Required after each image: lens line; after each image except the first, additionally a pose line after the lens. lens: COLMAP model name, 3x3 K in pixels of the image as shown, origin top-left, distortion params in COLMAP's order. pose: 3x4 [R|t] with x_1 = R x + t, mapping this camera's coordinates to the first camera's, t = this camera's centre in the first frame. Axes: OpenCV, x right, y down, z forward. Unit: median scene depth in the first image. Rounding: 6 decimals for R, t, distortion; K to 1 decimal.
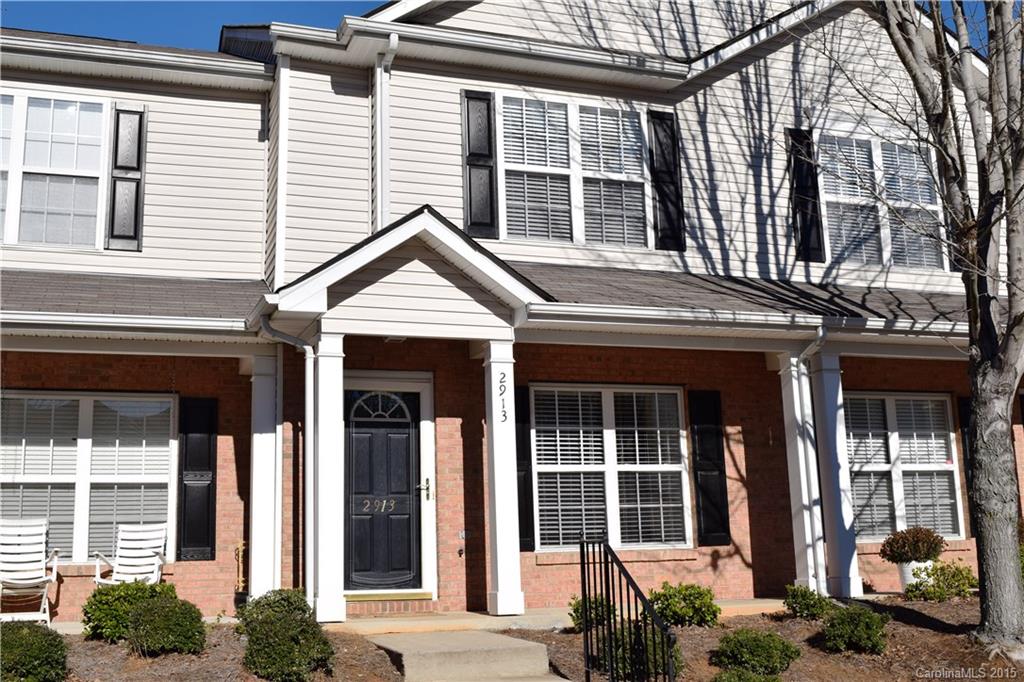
lens RADIAL K [[982.2, 0, 512.0], [0, 982.2, 341.0], [0, 0, 1]] dist [-0.087290, -0.002100]
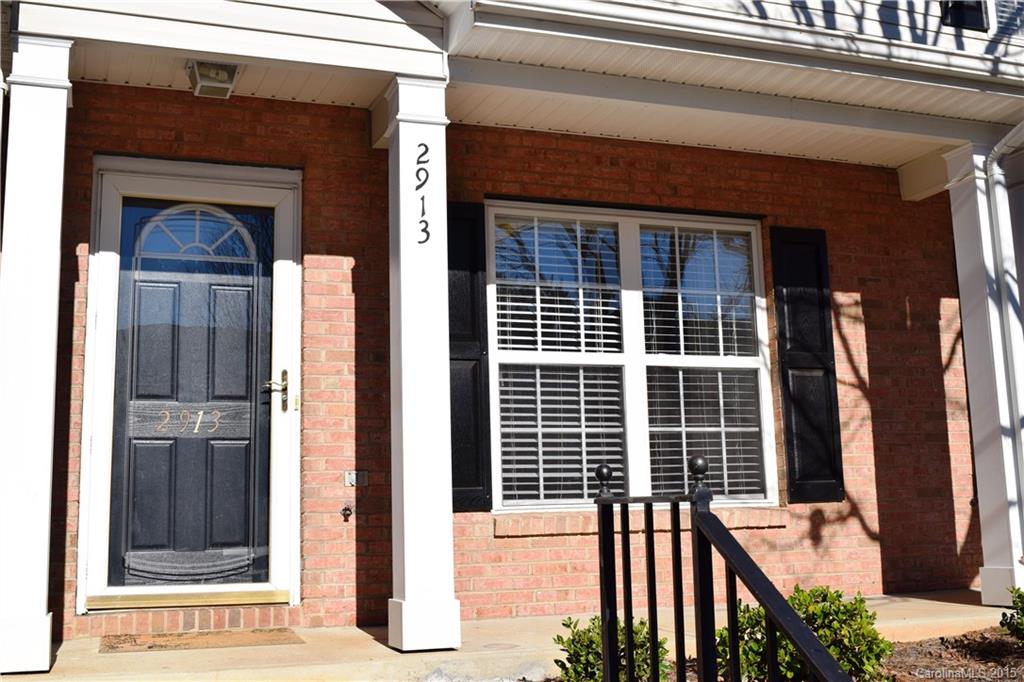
lens RADIAL K [[982.2, 0, 512.0], [0, 982.2, 341.0], [0, 0, 1]] dist [-0.087290, -0.002100]
pose [[0.999861, 0.008220, 0.014516, 0.024408], [-0.008992, 0.998507, 0.053883, 0.089697], [-0.014052, -0.054006, 0.998442, 0.451989]]
